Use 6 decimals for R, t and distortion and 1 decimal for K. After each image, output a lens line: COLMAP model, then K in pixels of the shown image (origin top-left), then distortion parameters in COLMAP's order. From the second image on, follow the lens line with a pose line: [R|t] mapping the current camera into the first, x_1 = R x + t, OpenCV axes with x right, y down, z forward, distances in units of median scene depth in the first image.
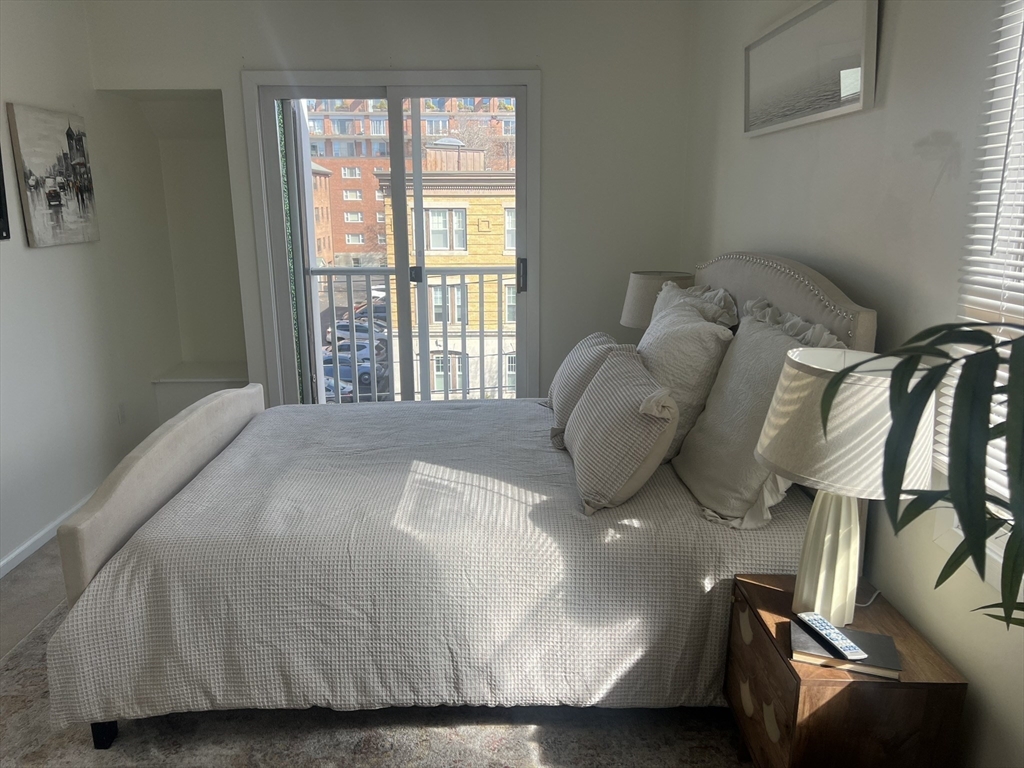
lens RADIAL K [[757.7, 0, 512.0], [0, 757.7, 384.0], [0, 0, 1]] dist [0.055175, -0.066671]
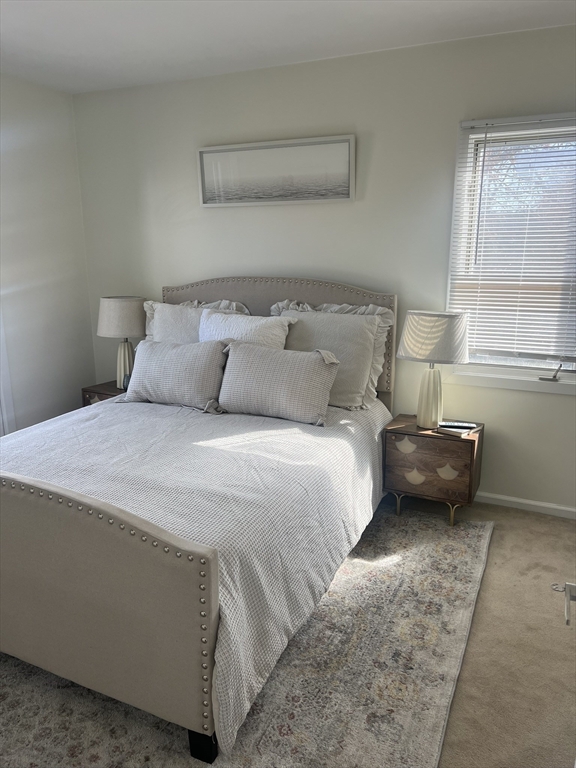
lens RADIAL K [[568.3, 0, 288.0], [0, 568.3, 384.0], [0, 0, 1]] dist [0.055175, -0.066671]
pose [[0.455166, -0.213524, 0.864425, -0.843581], [0.204139, 0.969987, 0.132109, -0.092677], [-0.866690, 0.116332, 0.485094, 0.339958]]
